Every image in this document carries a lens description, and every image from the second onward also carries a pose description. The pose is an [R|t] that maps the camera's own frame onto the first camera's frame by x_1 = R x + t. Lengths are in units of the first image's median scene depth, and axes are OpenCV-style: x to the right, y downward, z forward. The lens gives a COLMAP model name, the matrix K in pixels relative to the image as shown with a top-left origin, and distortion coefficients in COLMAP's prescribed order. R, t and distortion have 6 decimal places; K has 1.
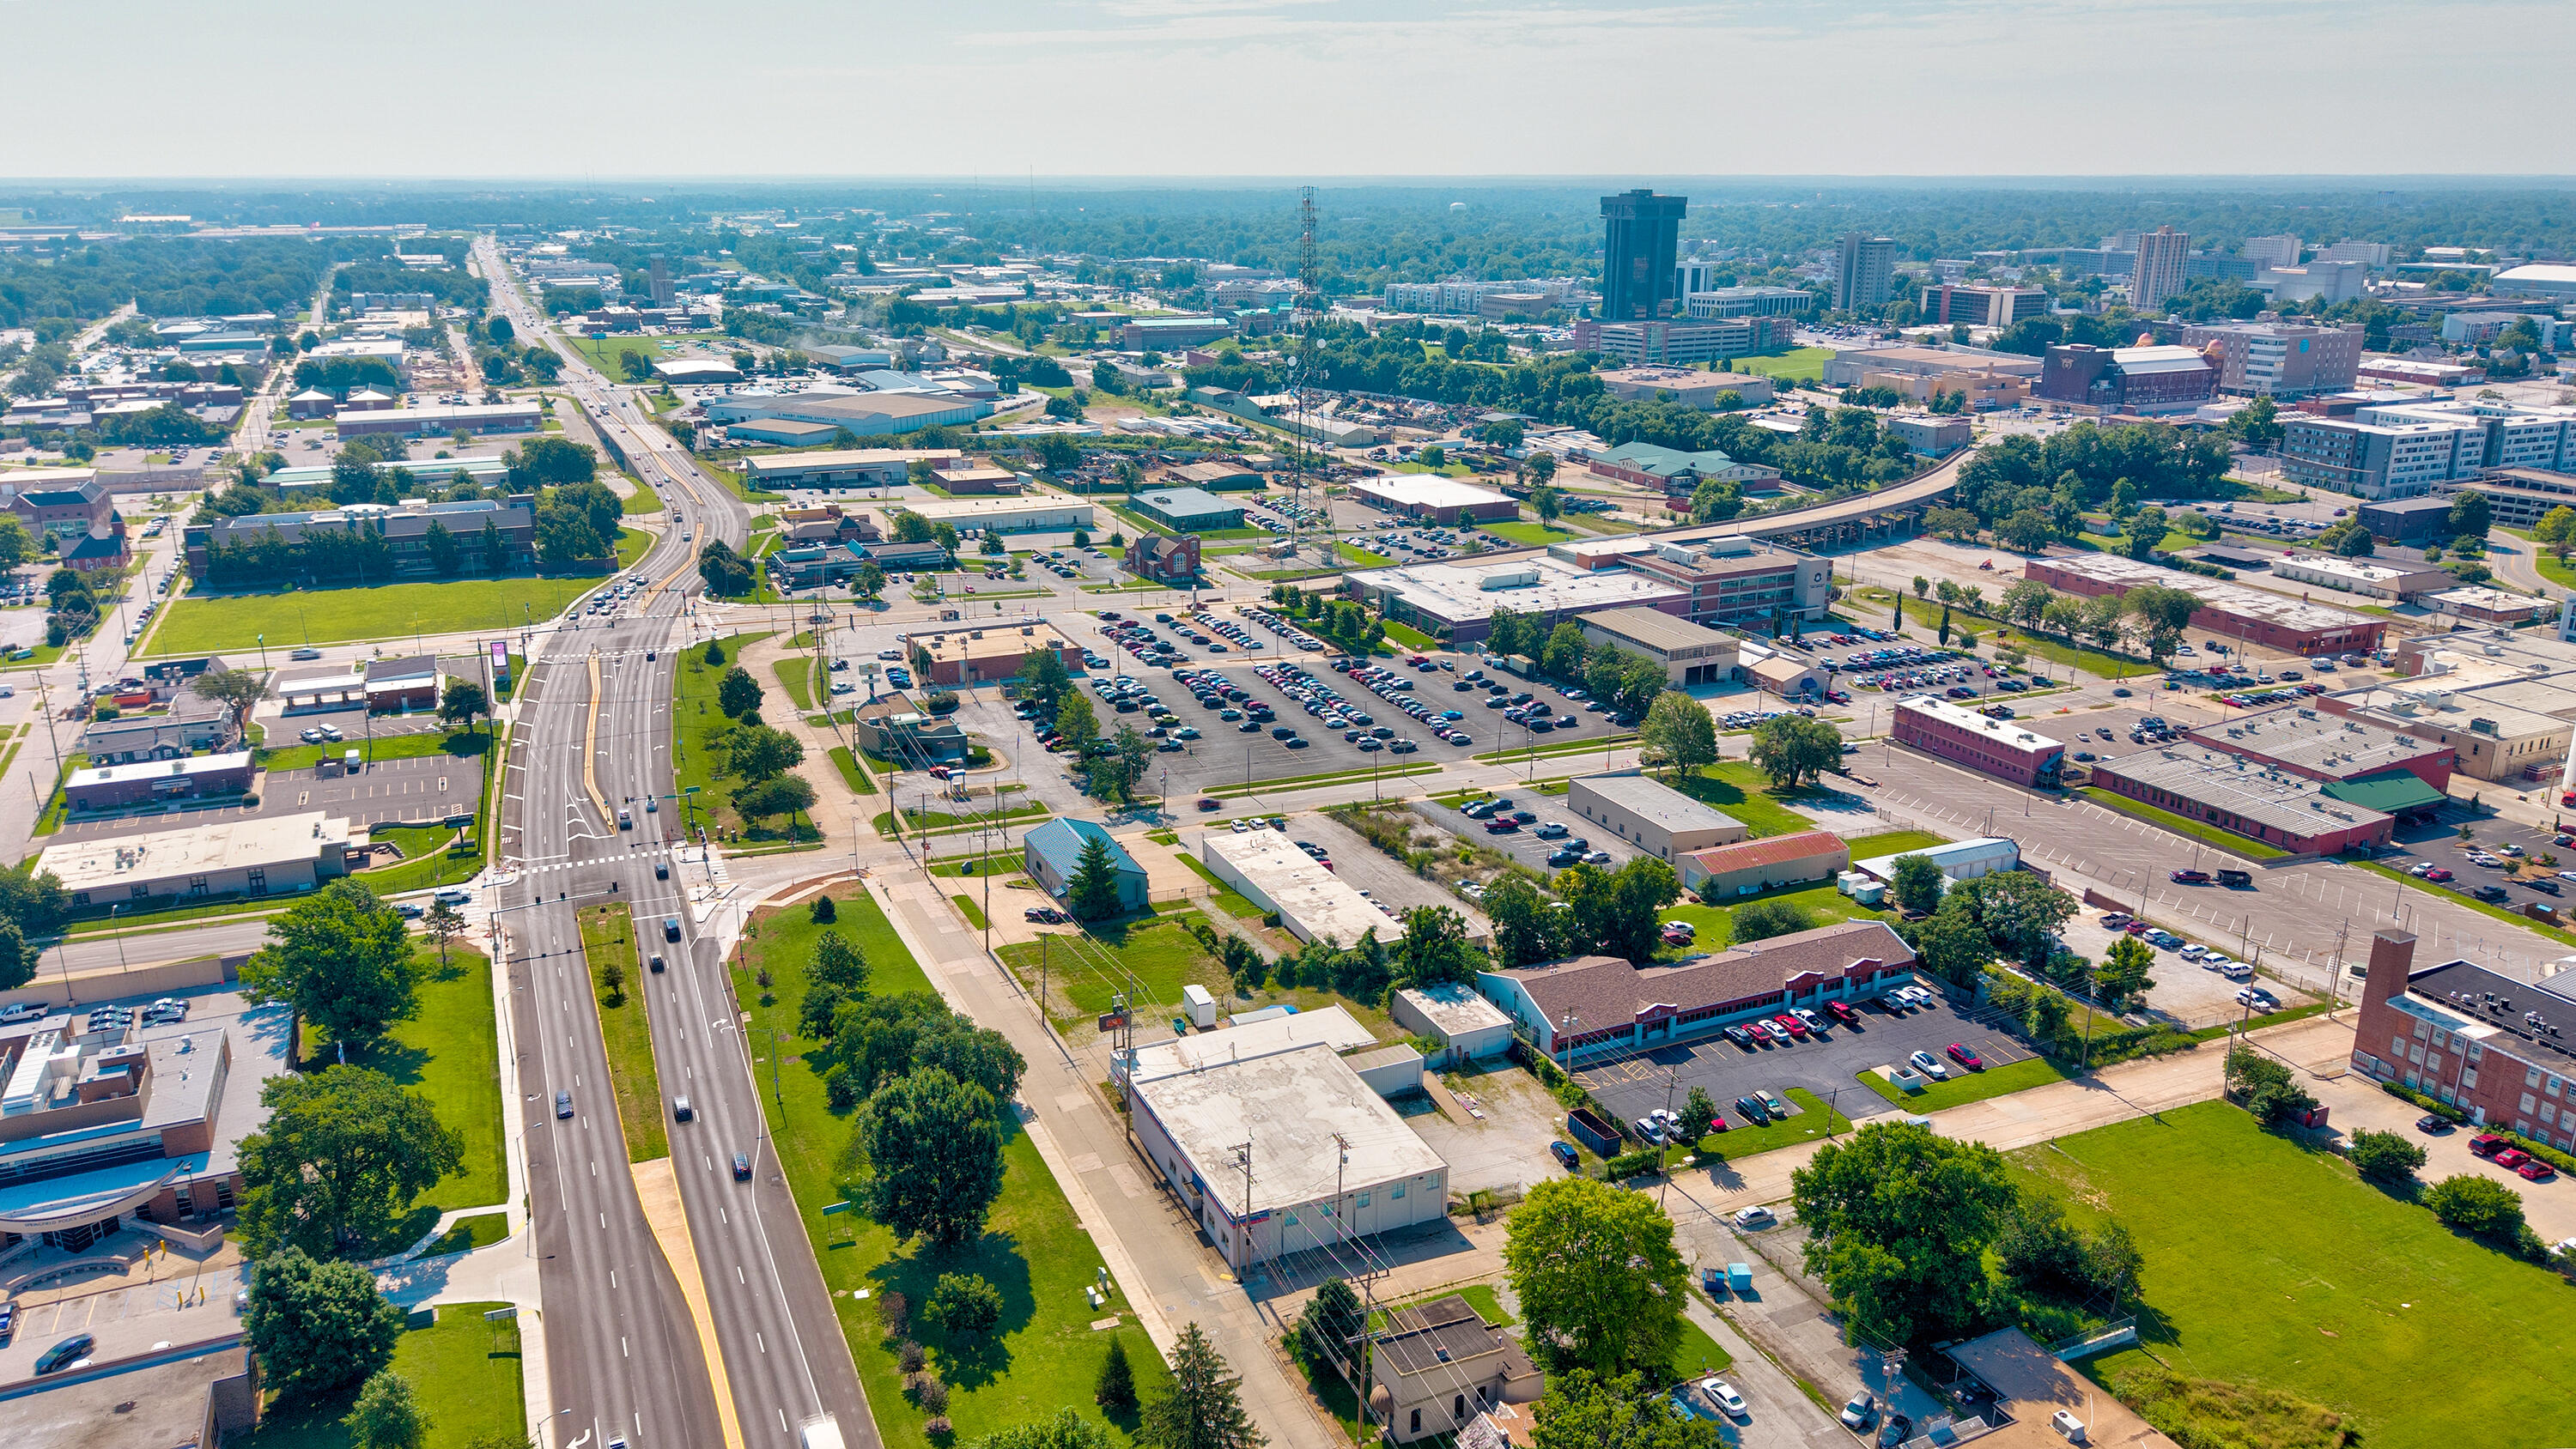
lens RADIAL K [[1787.1, 0, 1279.3], [0, 1787.1, 726.6], [0, 0, 1]] dist [0.091545, -0.161374]
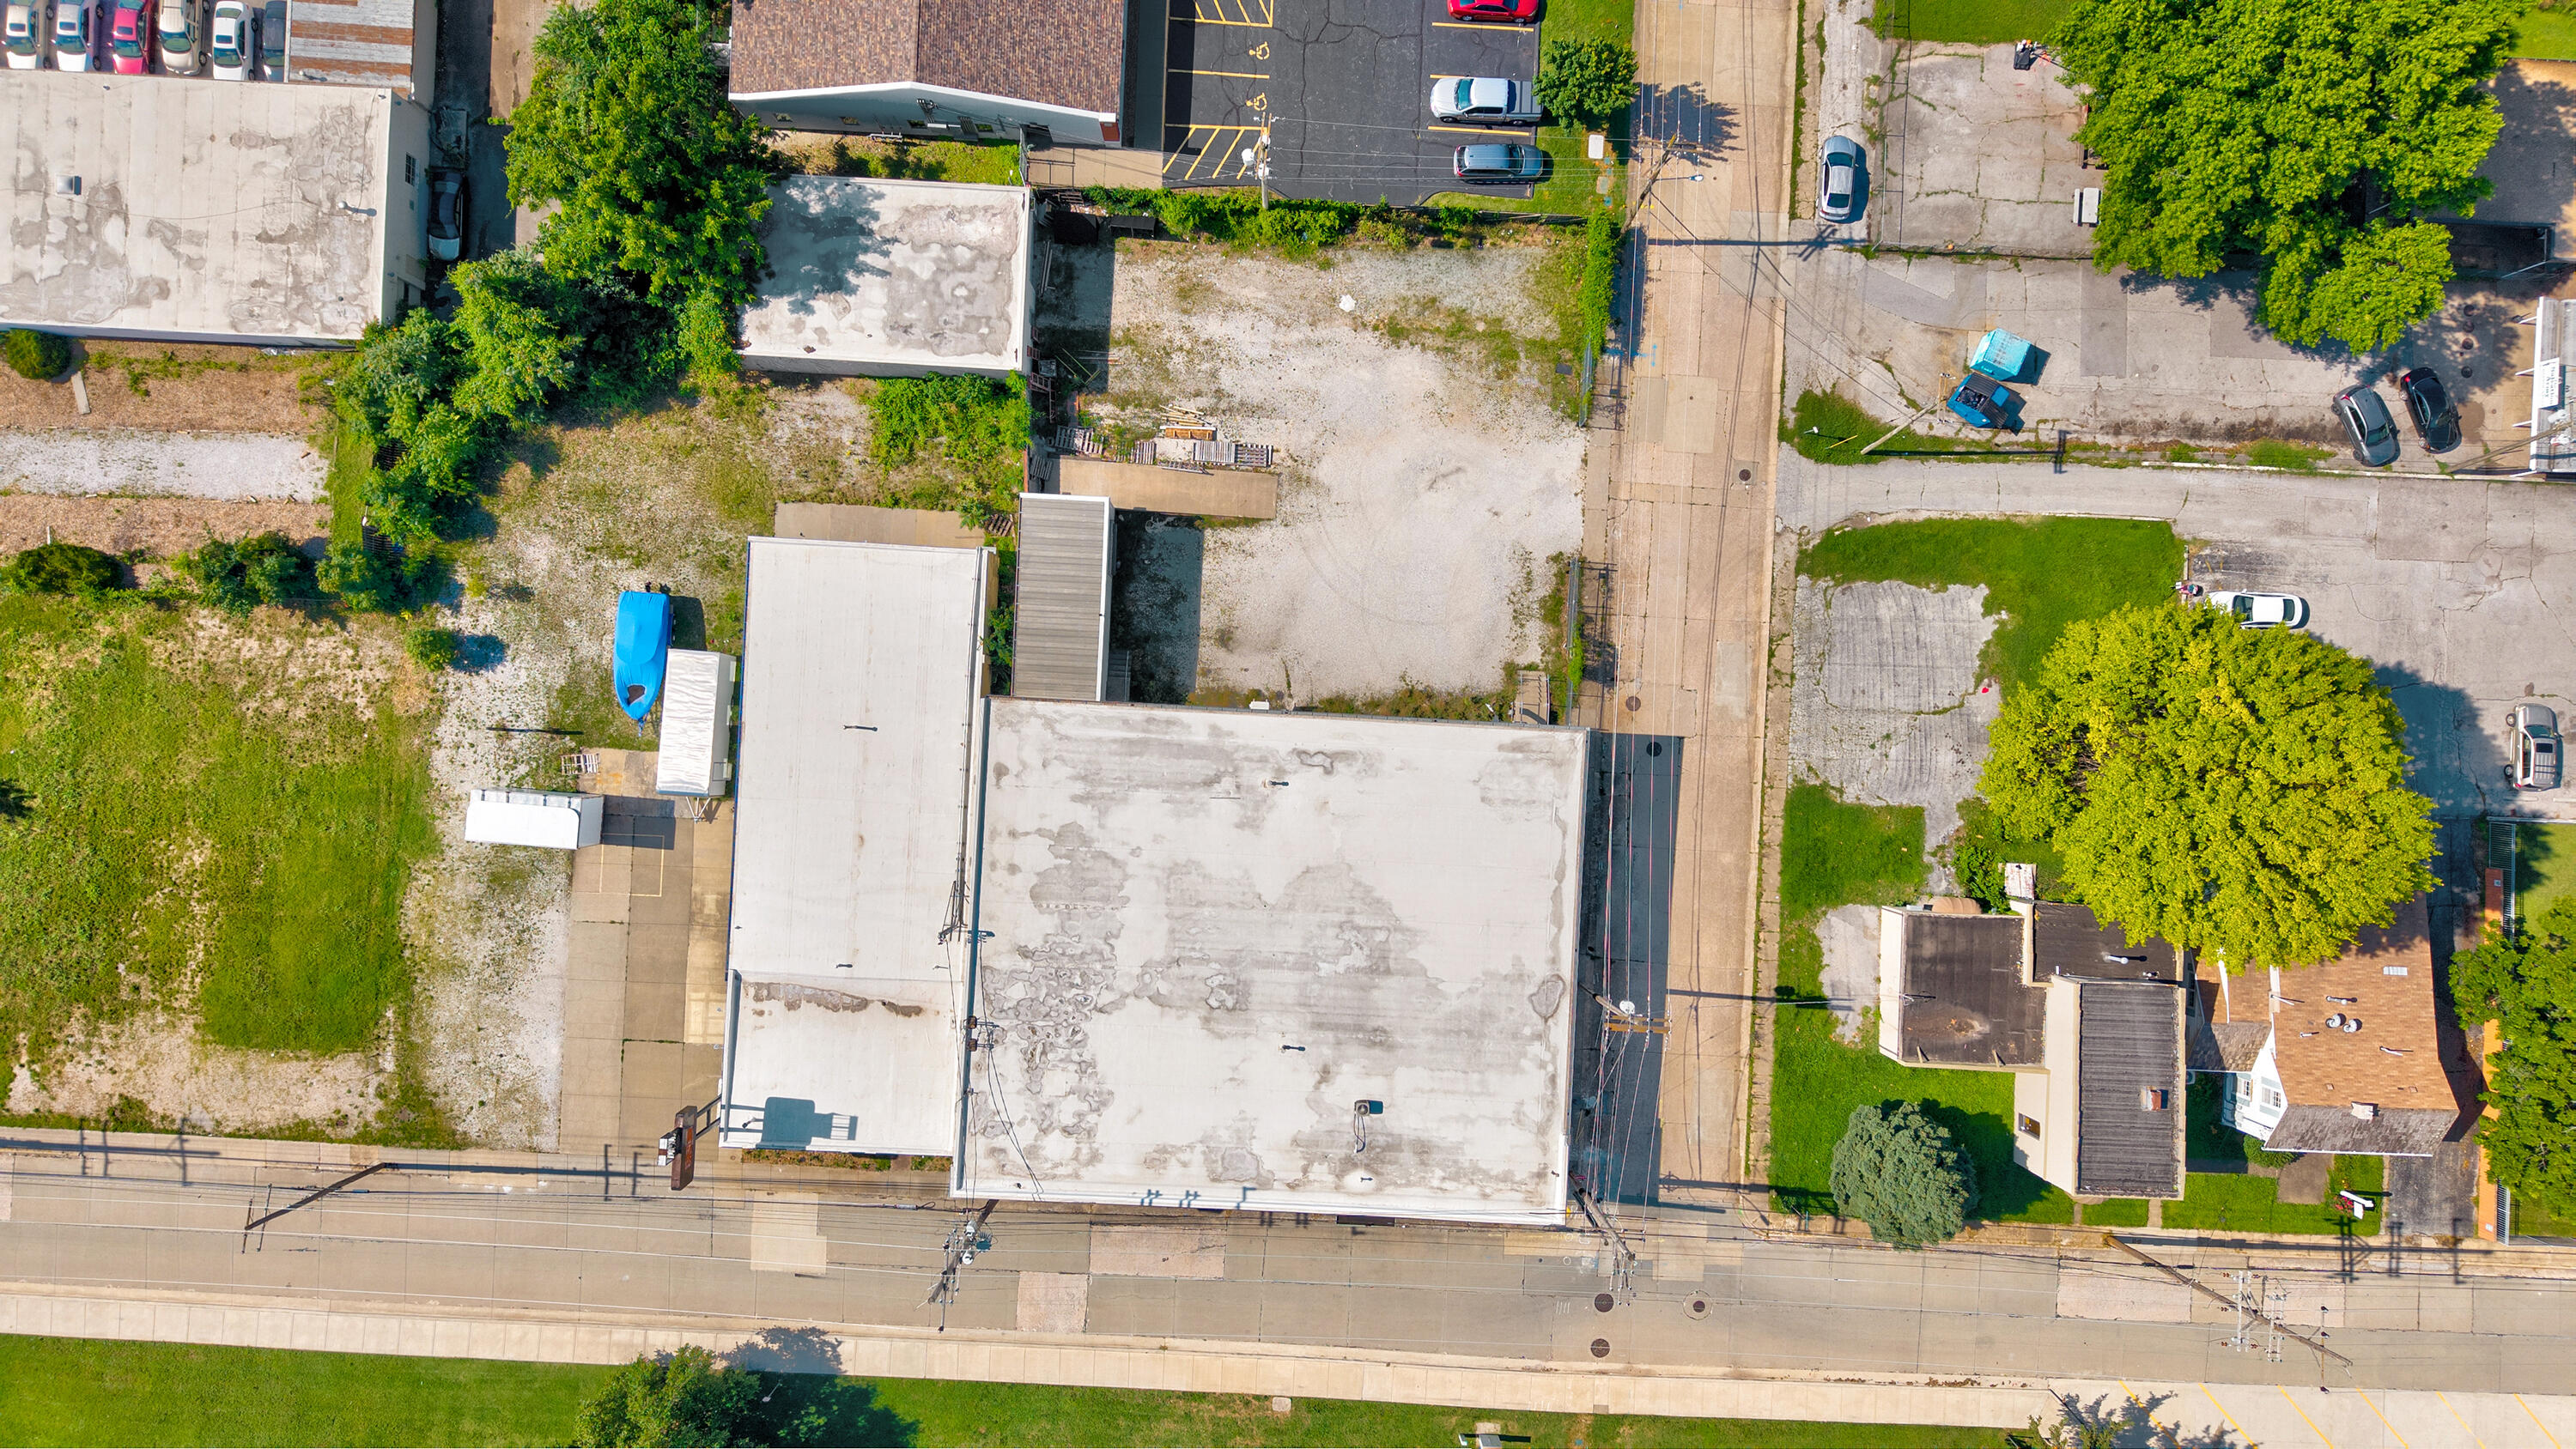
lens RADIAL K [[1721.9, 0, 1288.0], [0, 1721.9, 724.5], [0, 0, 1]] dist [0.024282, -0.006375]
pose [[0.452539, -0.891741, 0.002651, 0.035052], [0.251632, 0.130549, 0.958978, -0.122854], [-0.855506, -0.433308, 0.283469, 0.556916]]
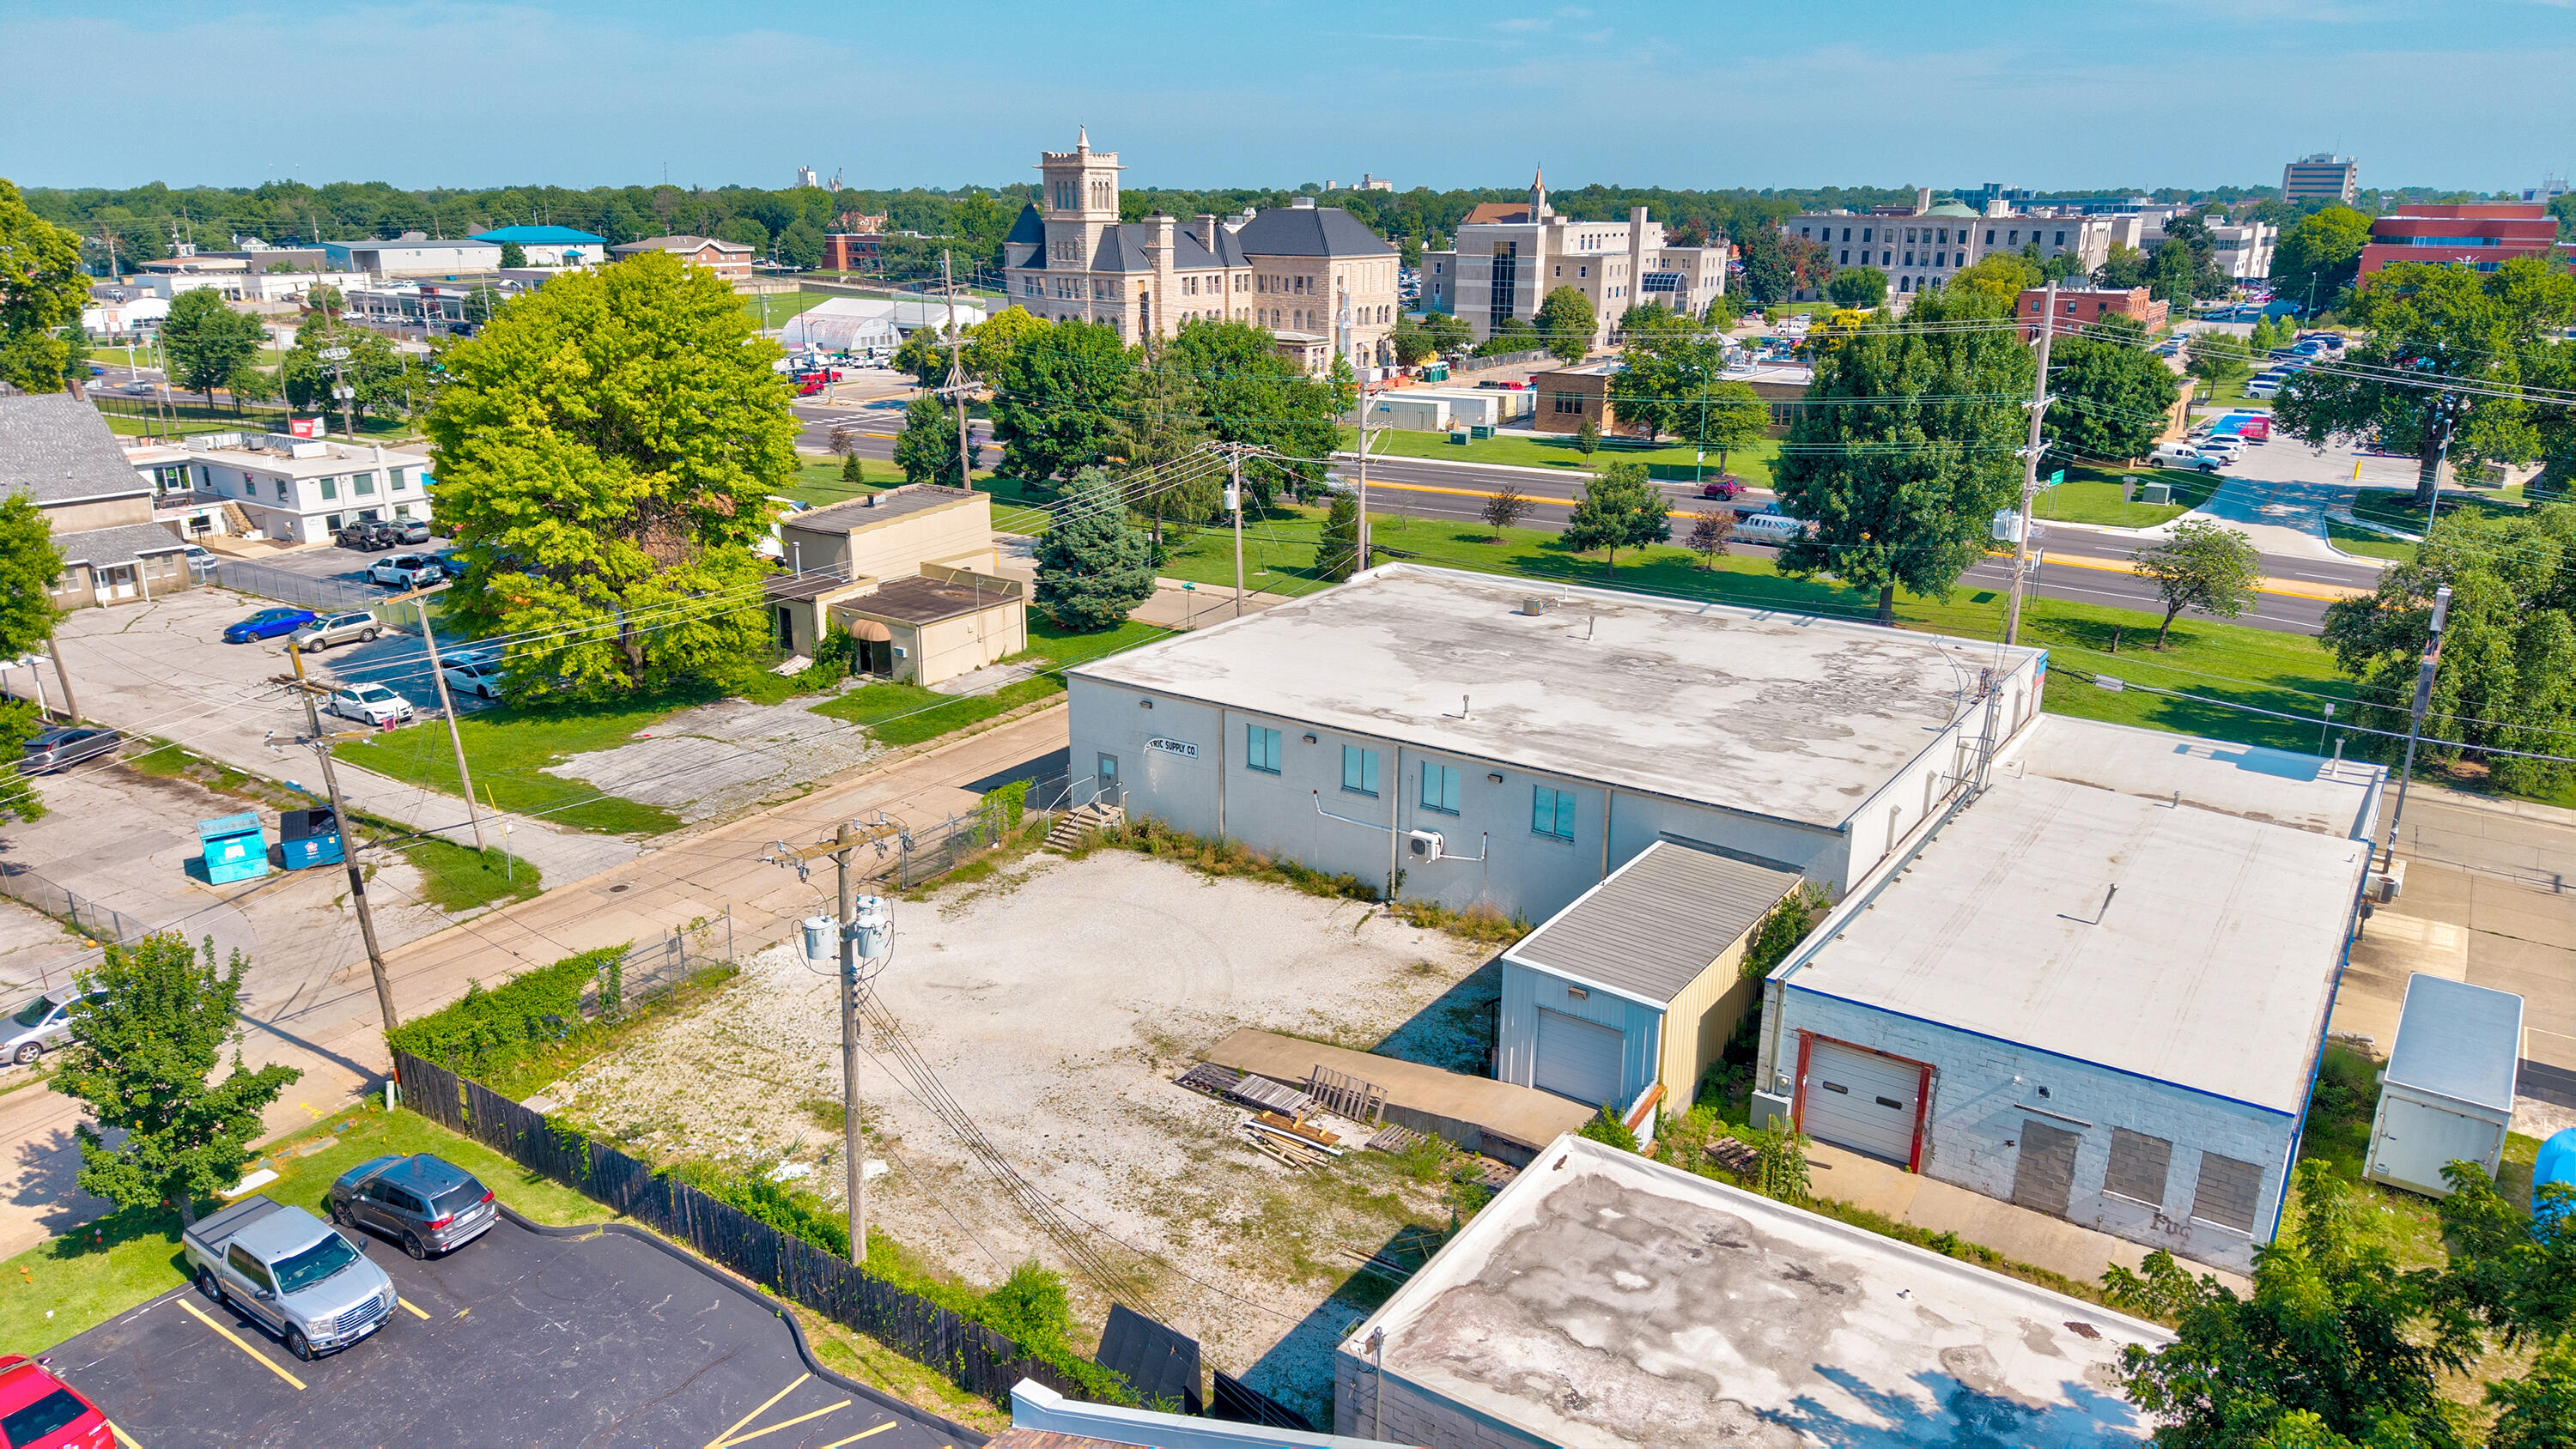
lens RADIAL K [[1721.9, 0, 1288.0], [0, 1721.9, 724.5], [0, 0, 1]] dist [0.024282, -0.006375]
pose [[-0.851436, 0.152903, -0.501675, 0.137329], [-0.156667, 0.838729, 0.521525, 0.037410], [0.500512, 0.522641, -0.690169, 0.750729]]
